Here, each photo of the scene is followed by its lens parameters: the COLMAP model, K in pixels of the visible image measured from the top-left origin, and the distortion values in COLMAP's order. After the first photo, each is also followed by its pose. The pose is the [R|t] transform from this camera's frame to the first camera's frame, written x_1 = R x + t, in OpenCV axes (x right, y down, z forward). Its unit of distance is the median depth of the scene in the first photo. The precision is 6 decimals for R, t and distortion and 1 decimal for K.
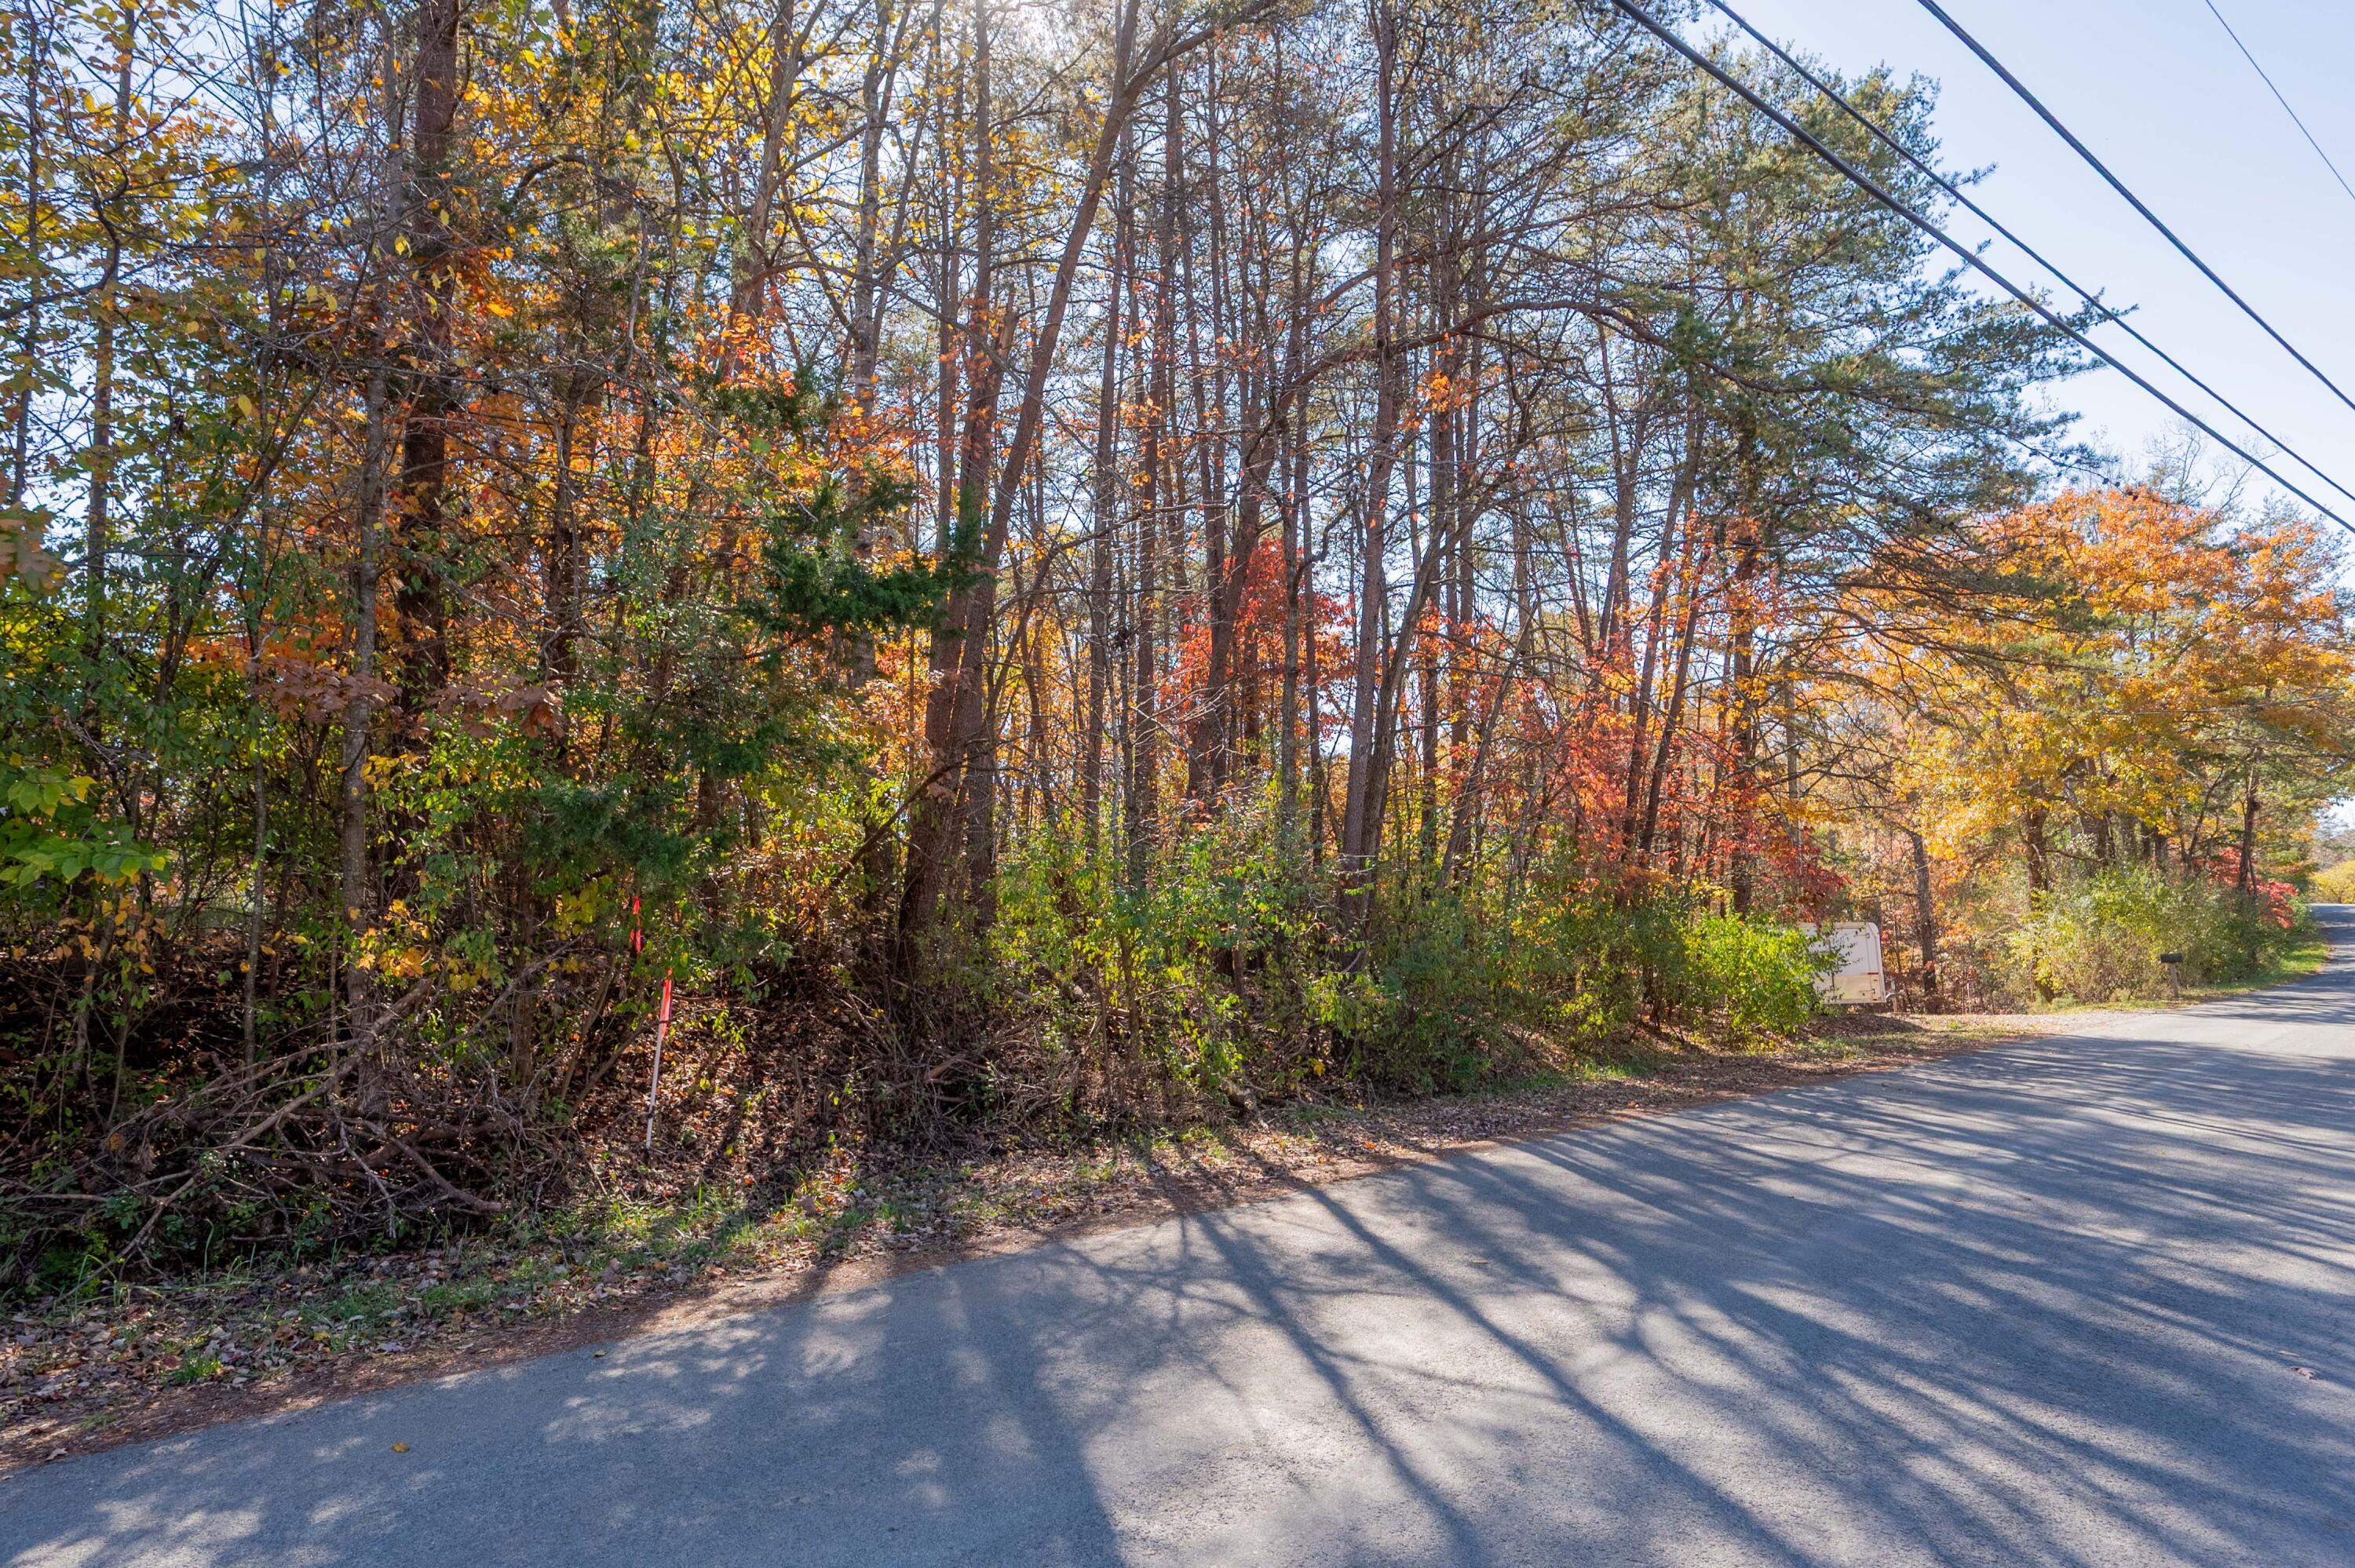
lens RADIAL K [[1306.3, 0, 1173.5], [0, 1306.3, 786.8], [0, 0, 1]] dist [-0.006581, -0.000097]
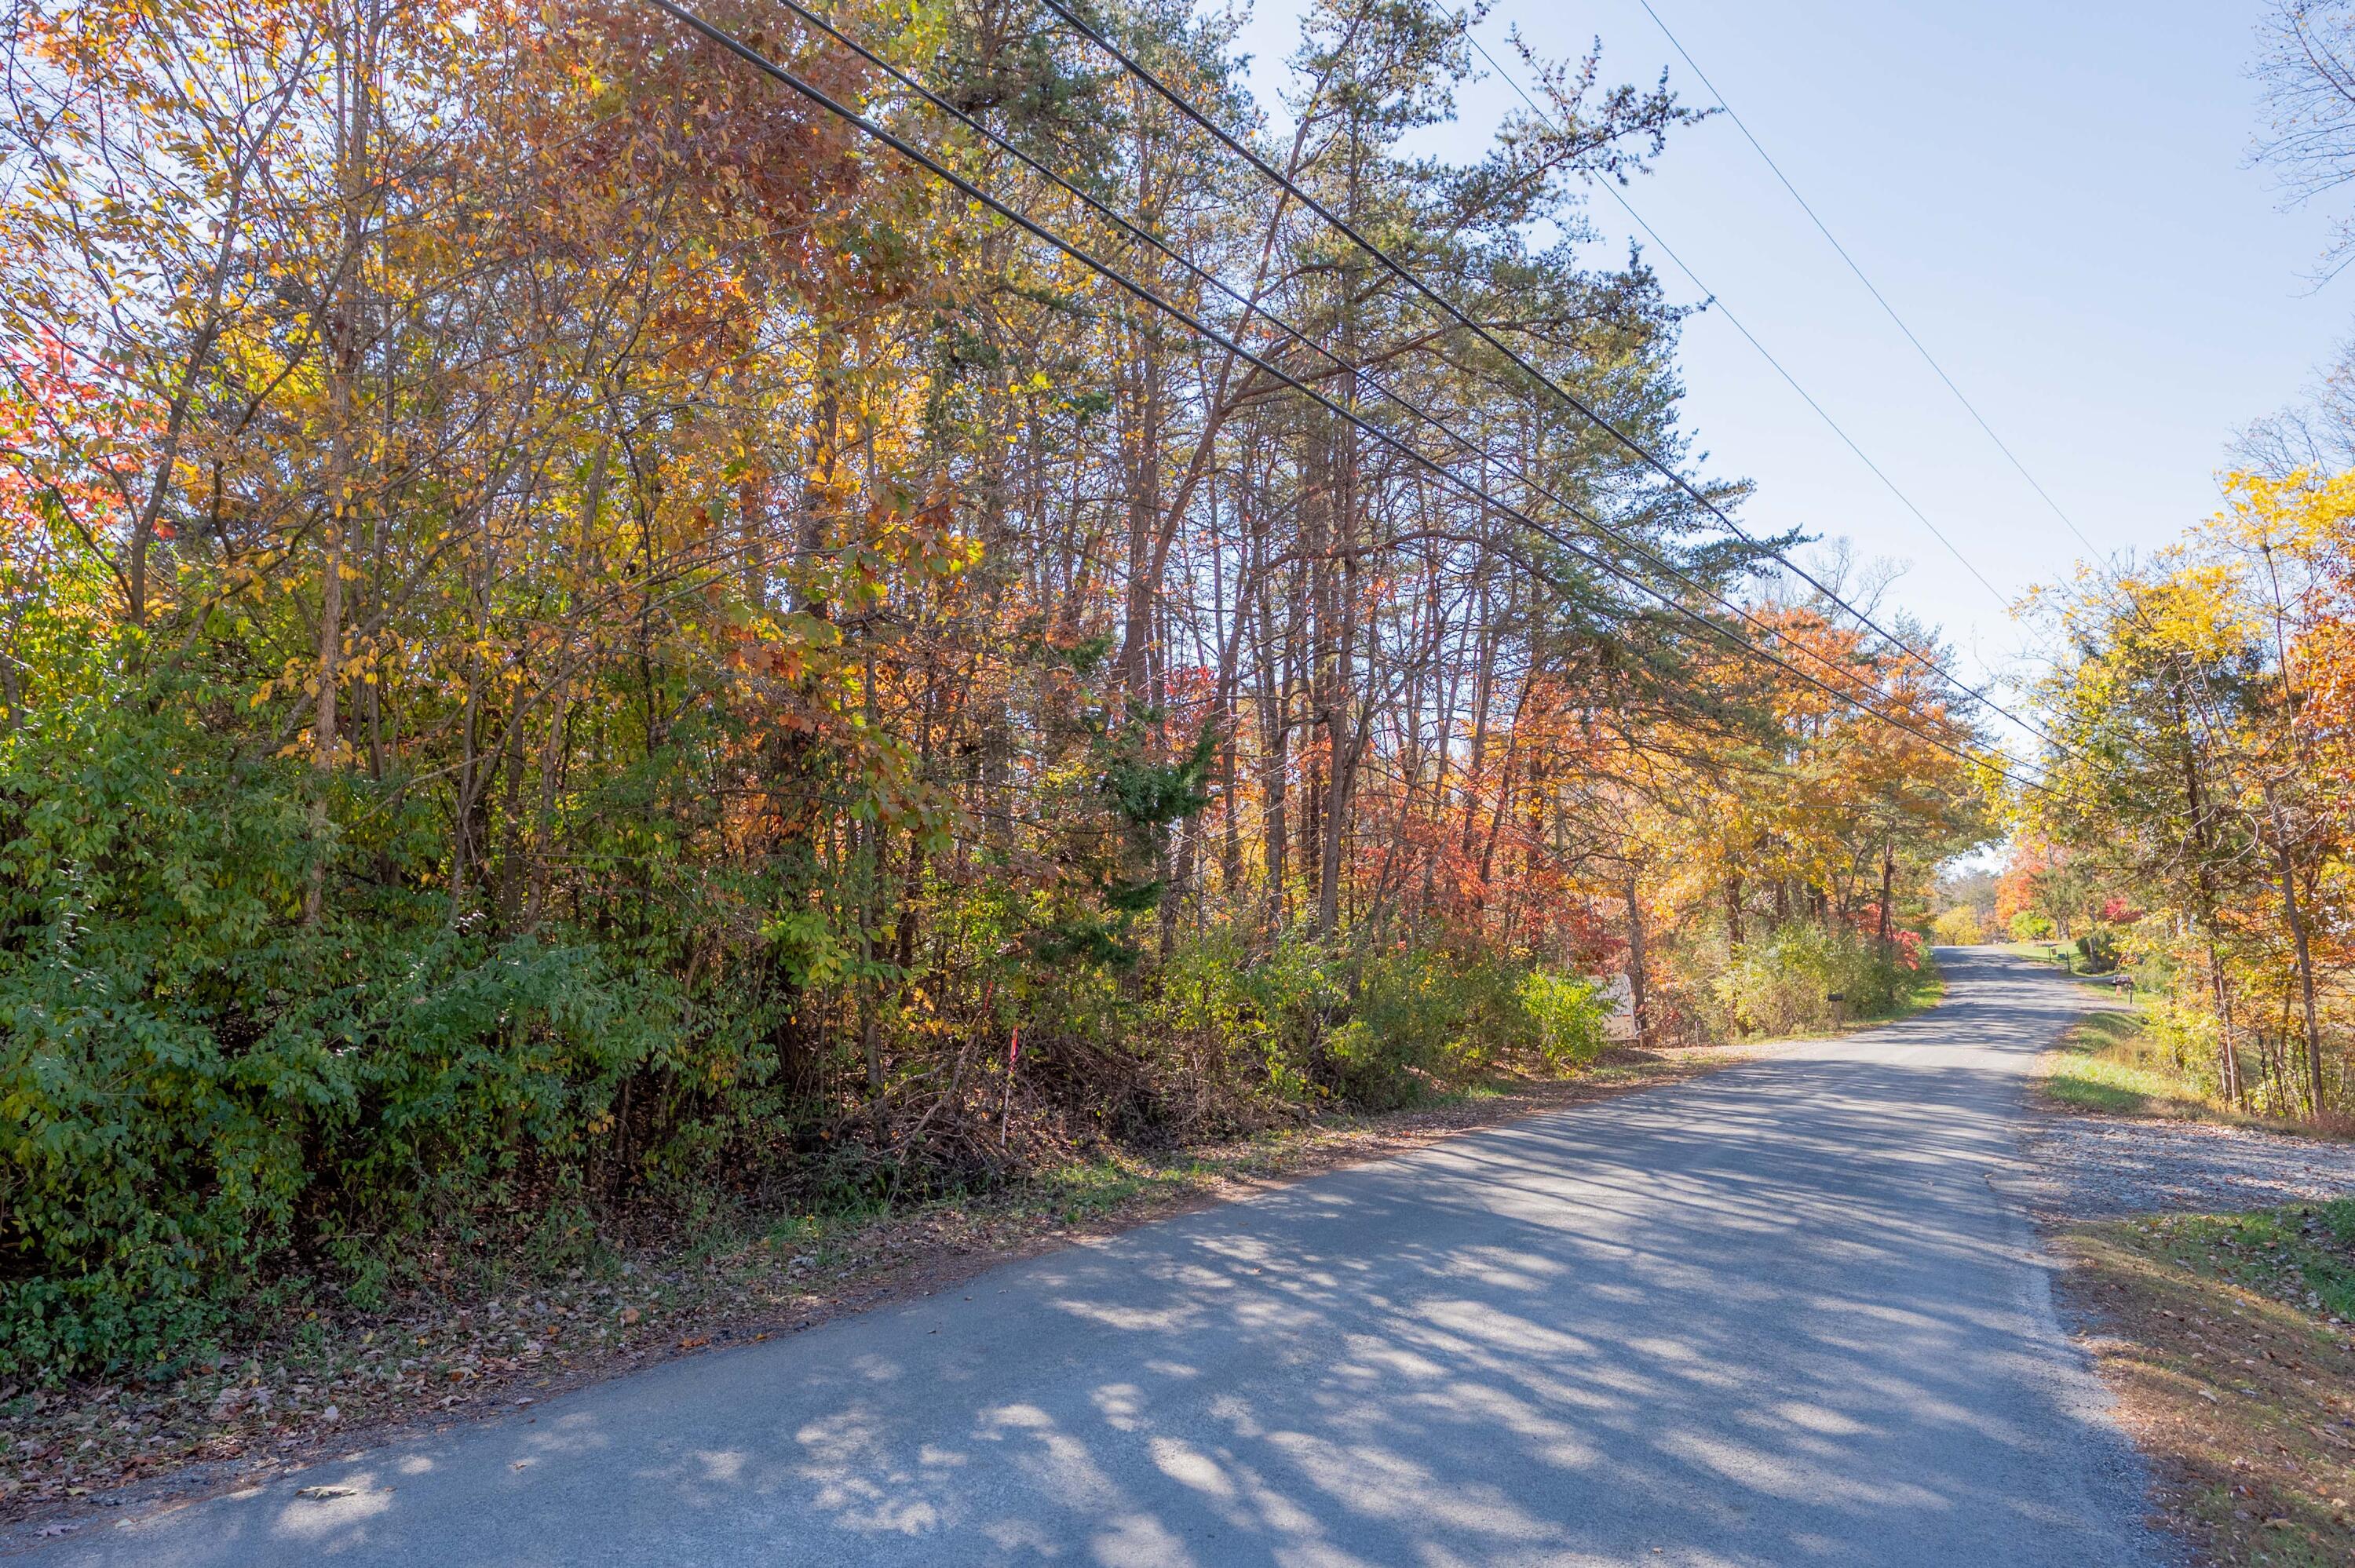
lens RADIAL K [[1442.0, 0, 1179.7], [0, 1442.0, 785.3], [0, 0, 1]] dist [0.004096, 0.000151]
pose [[0.971534, 0.011302, 0.236631, -0.152137], [-0.004464, 0.999557, -0.029413, -0.024565], [-0.236858, 0.027519, 0.971154, -0.175356]]
